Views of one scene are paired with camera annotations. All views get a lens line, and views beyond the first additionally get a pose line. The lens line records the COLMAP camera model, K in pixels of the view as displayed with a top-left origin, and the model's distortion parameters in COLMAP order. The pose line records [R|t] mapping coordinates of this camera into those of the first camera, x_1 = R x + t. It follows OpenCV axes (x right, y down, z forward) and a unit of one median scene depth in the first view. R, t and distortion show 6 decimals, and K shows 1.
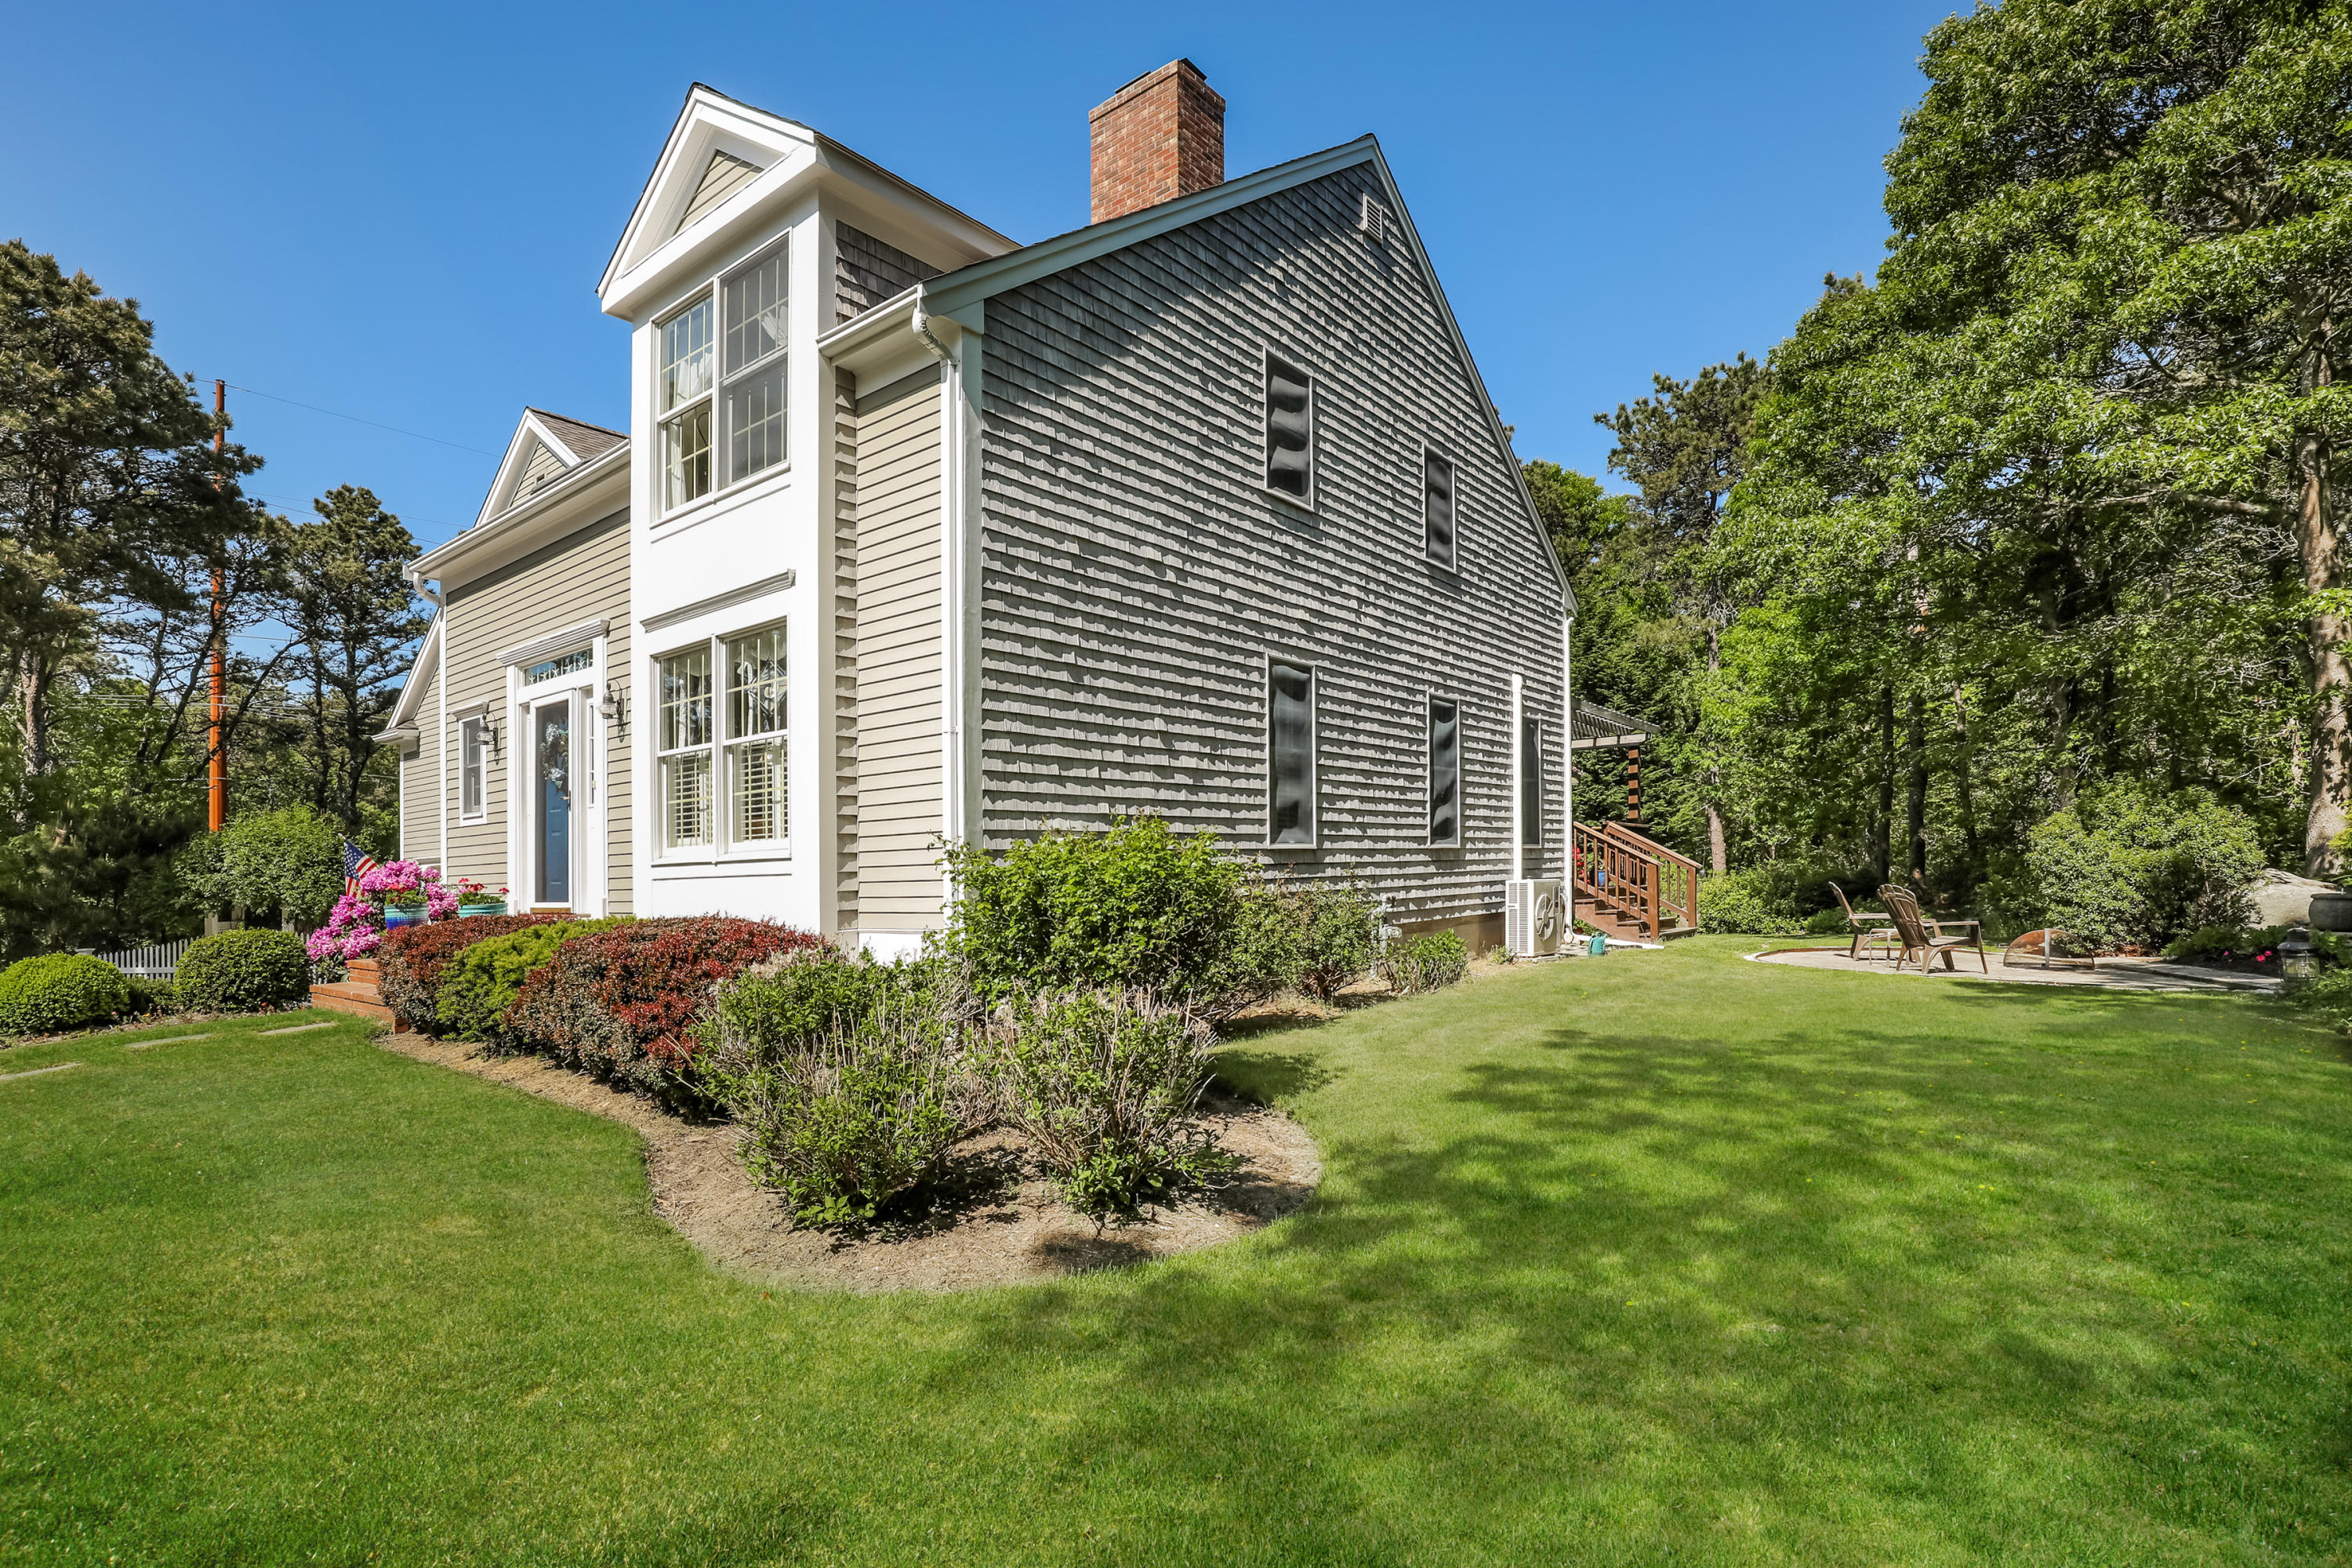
lens RADIAL K [[1131.8, 0, 1157.2], [0, 1131.8, 834.2], [0, 0, 1]] dist [-0.031098, 0.006819]
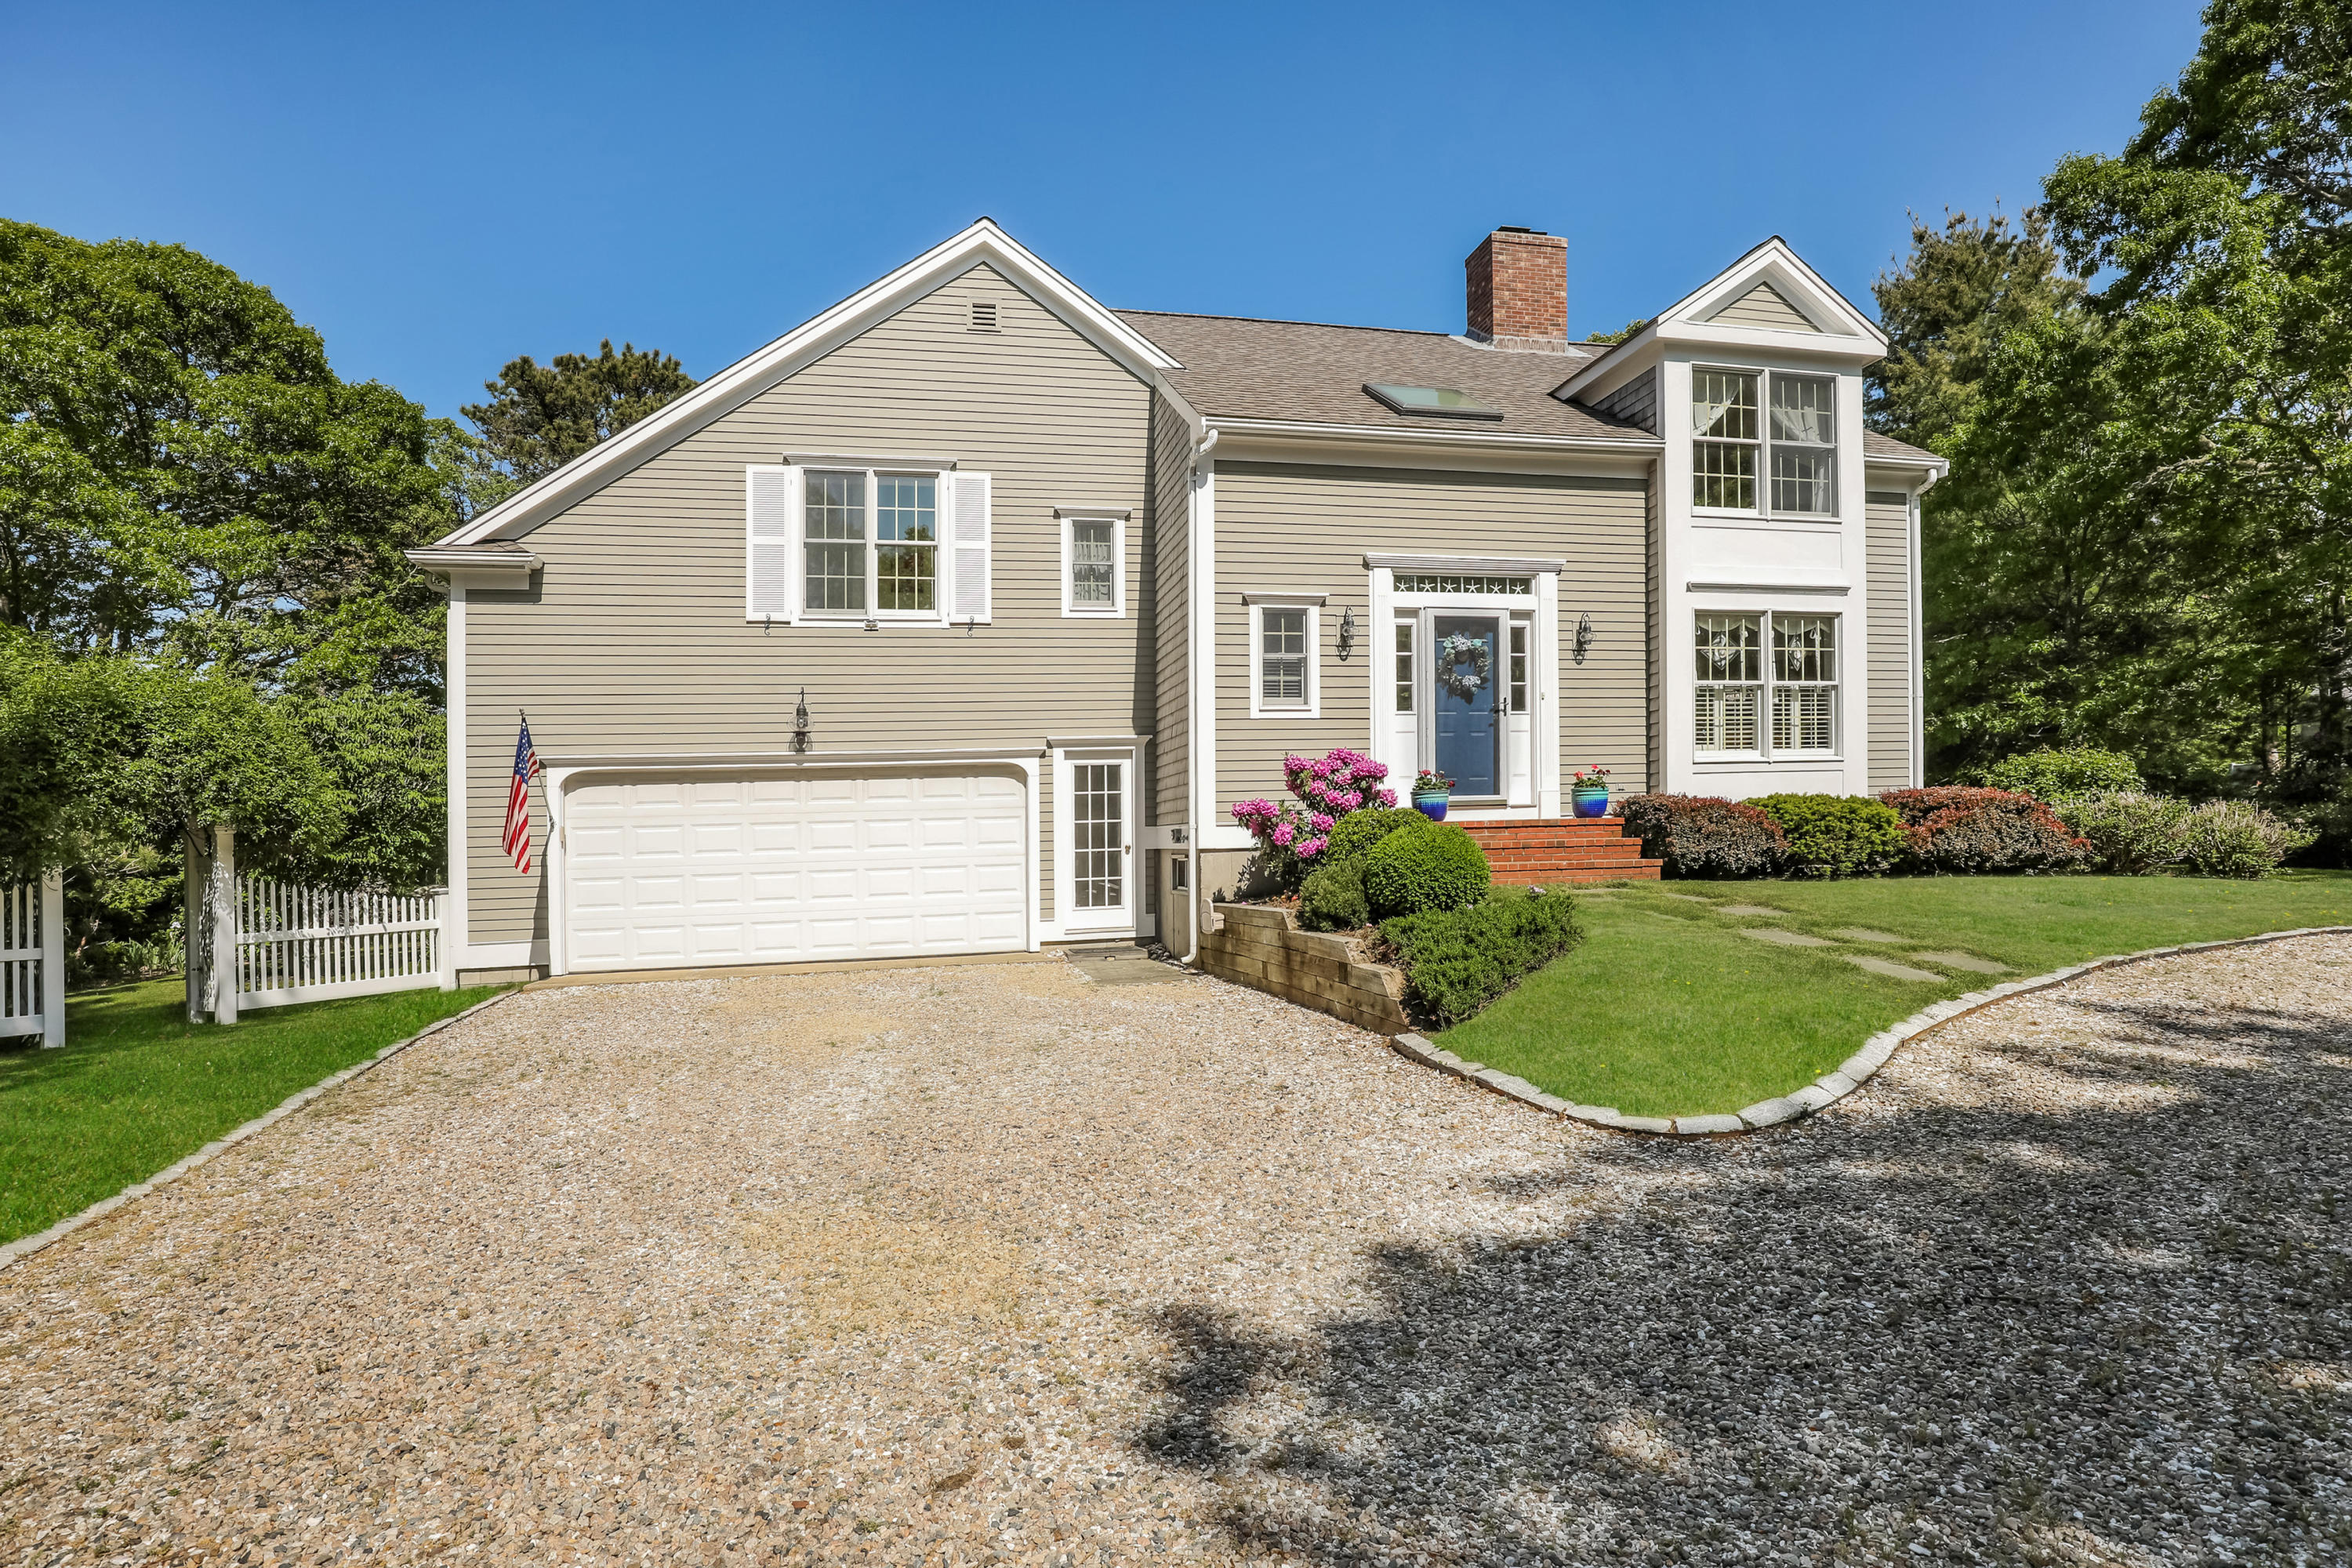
lens RADIAL K [[1131.8, 0, 1157.2], [0, 1131.8, 834.2], [0, 0, 1]] dist [-0.031098, 0.006819]
pose [[0.637625, 0.016044, 0.770180, -1.663992], [-0.015013, 0.999852, -0.008399, 0.118224], [-0.770201, -0.006207, 0.637771, 0.546064]]
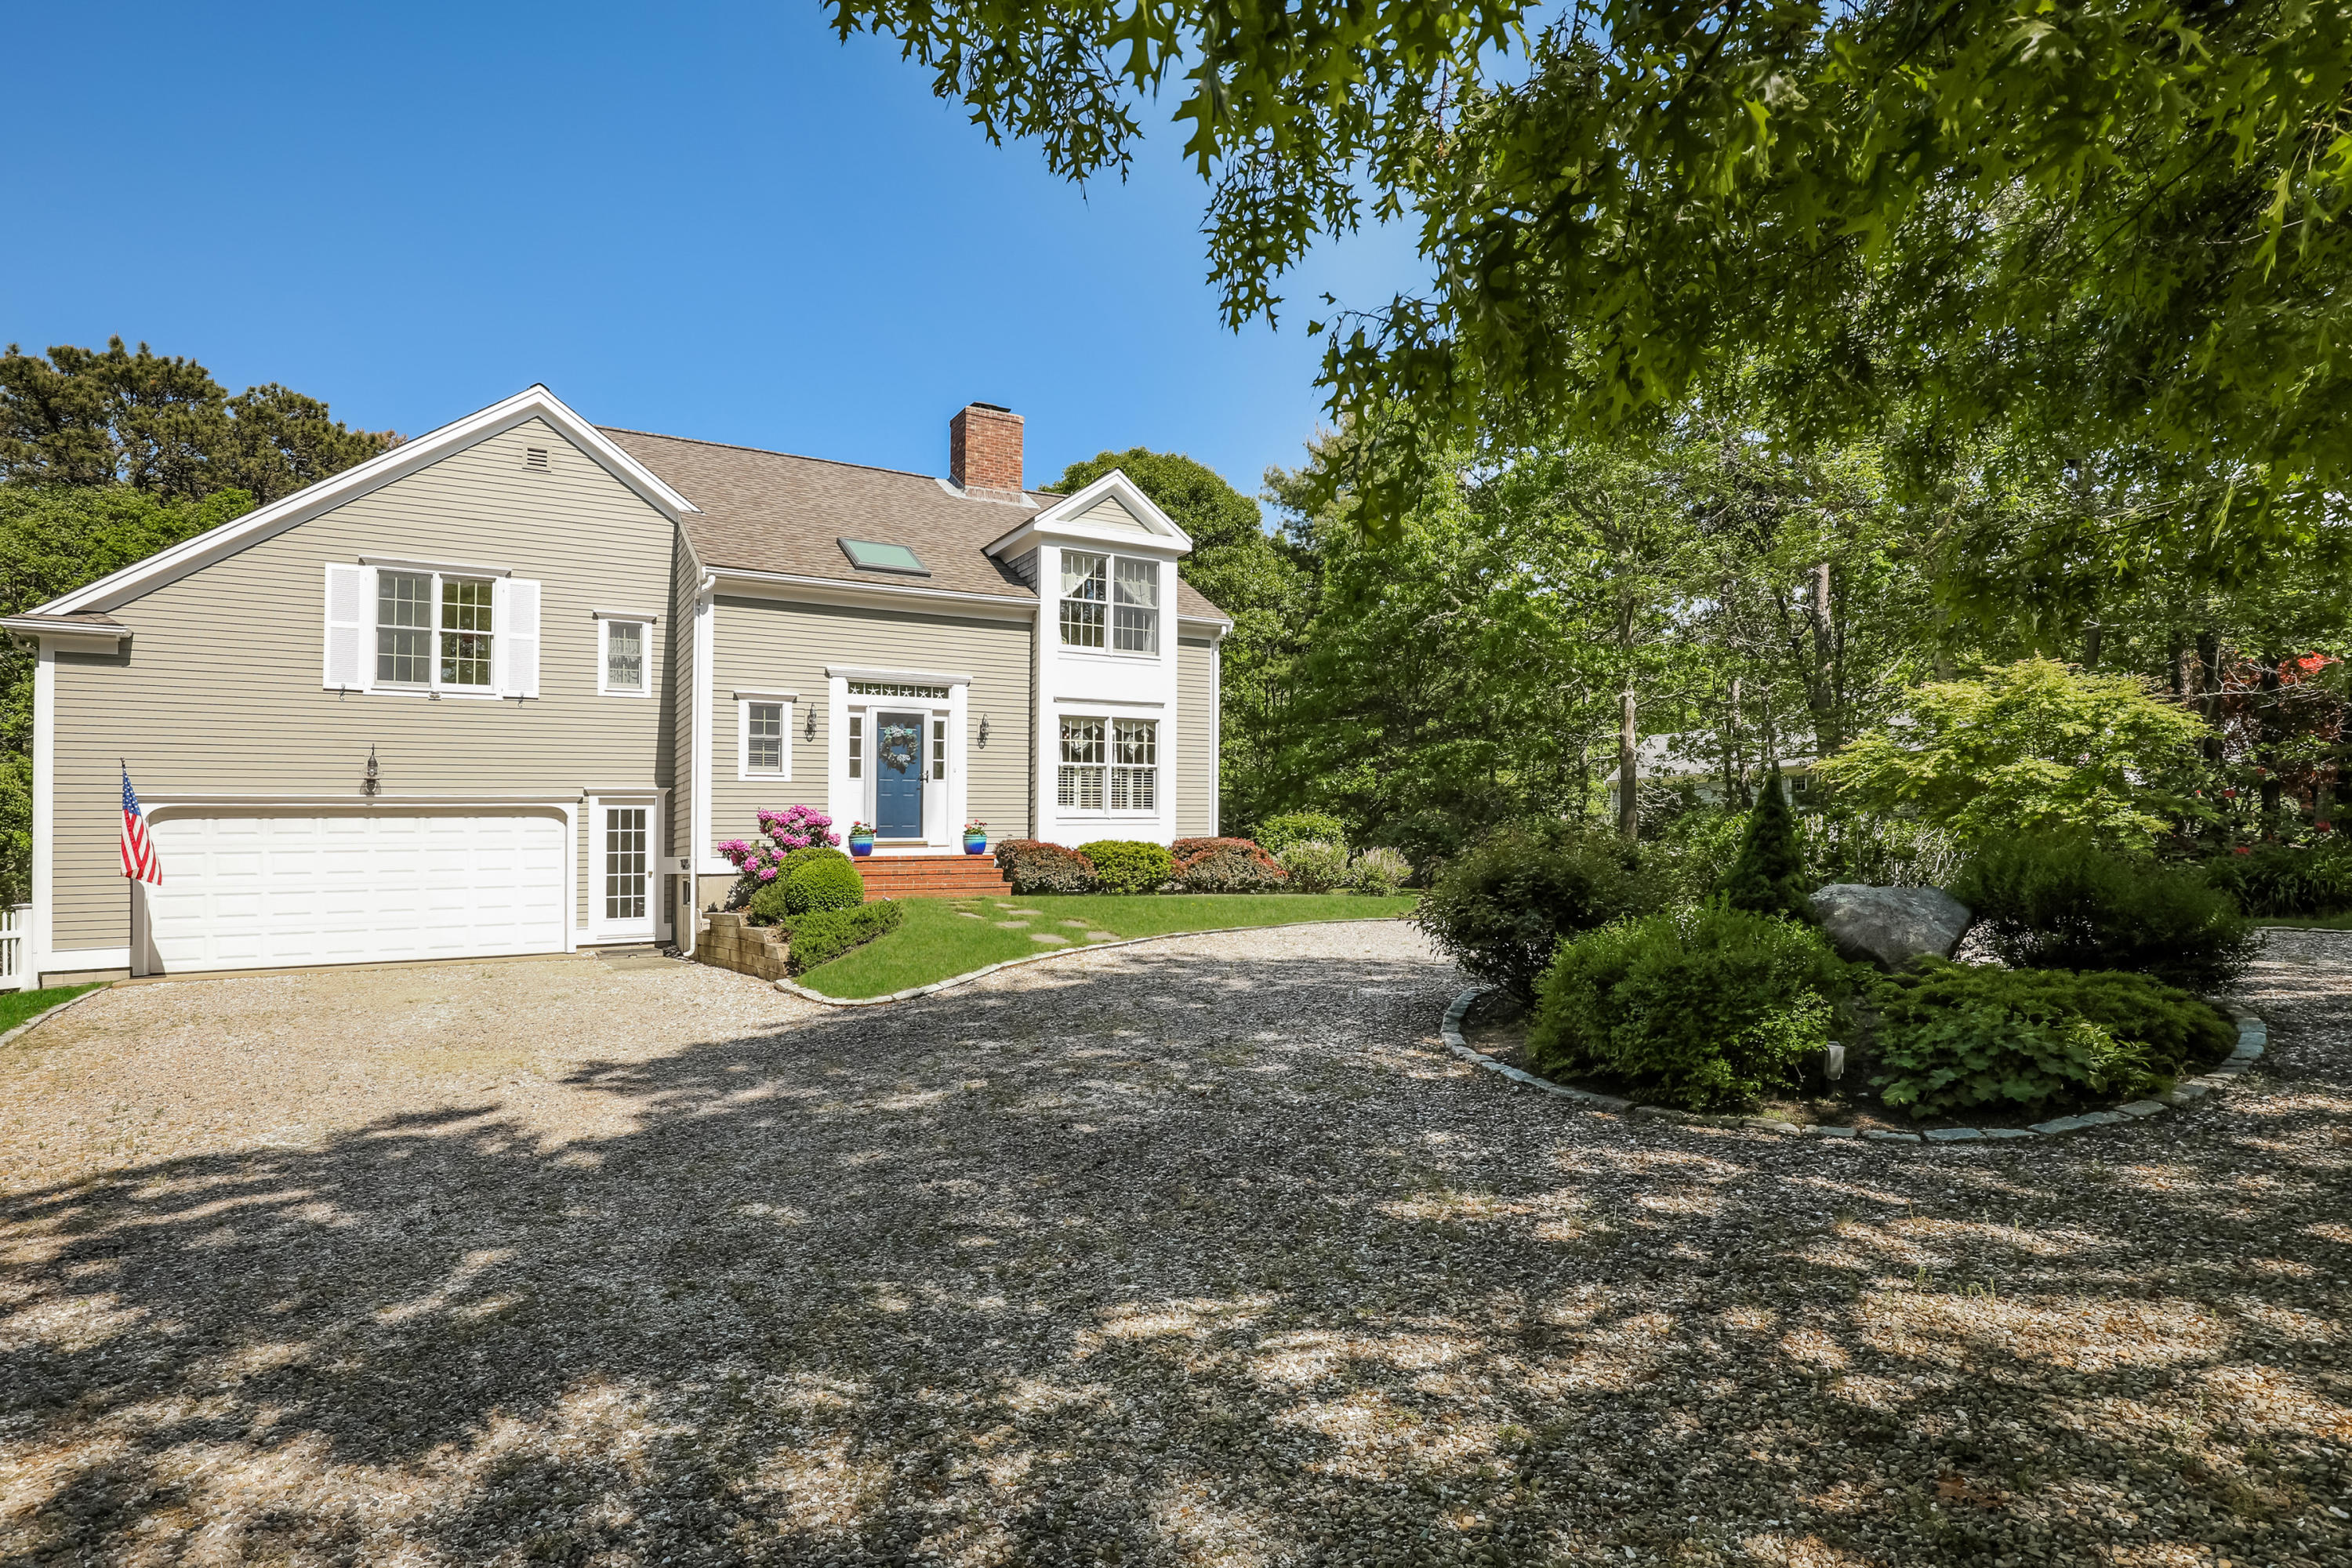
lens RADIAL K [[1150.0, 0, 1121.5], [0, 1150.0, 850.7], [0, 0, 1]] dist [-0.035898, 0.010050]
pose [[0.369862, 0.029723, 0.928611, -2.018945], [-0.020578, 0.999505, -0.023796, 0.116320], [-0.928859, -0.010307, 0.370291, 0.108188]]
